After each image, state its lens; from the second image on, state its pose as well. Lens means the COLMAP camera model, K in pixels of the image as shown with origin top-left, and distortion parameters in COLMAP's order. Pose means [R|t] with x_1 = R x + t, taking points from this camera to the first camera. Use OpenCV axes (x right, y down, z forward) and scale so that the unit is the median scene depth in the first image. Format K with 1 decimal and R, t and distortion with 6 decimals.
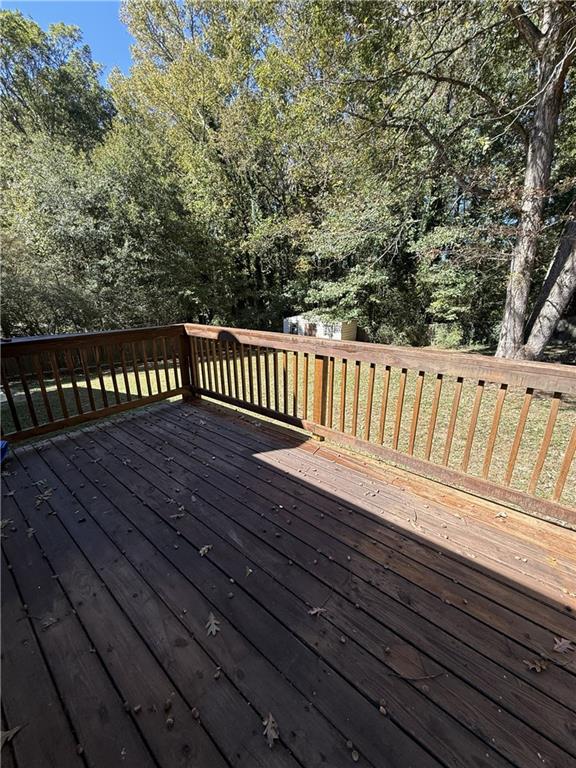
lens RADIAL K [[305.6, 0, 286.9], [0, 305.6, 385.7], [0, 0, 1]] dist [-0.001795, -0.000073]
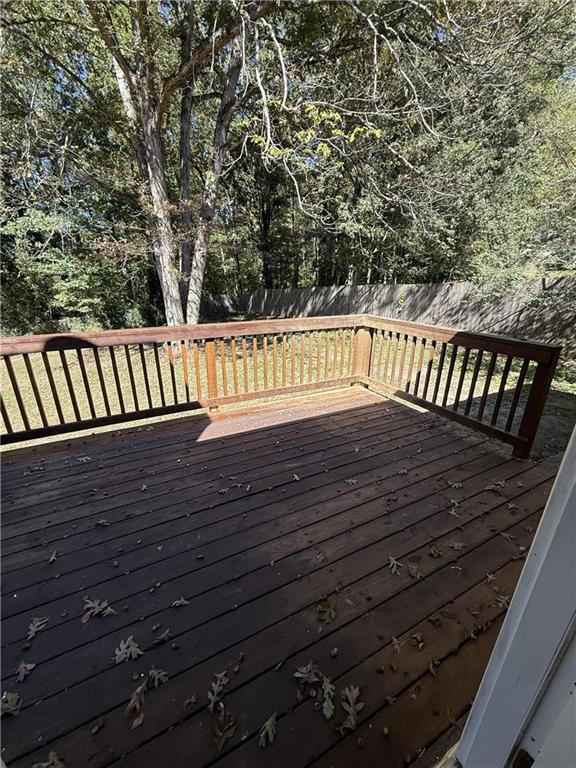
lens RADIAL K [[305.6, 0, 286.0], [0, 305.6, 386.3], [0, 0, 1]] dist [-0.001795, -0.000073]
pose [[0.400903, -0.299983, 0.865614, -0.767699], [0.275589, 0.940593, 0.198330, -0.070498], [-0.873686, 0.159042, 0.459759, 0.203491]]
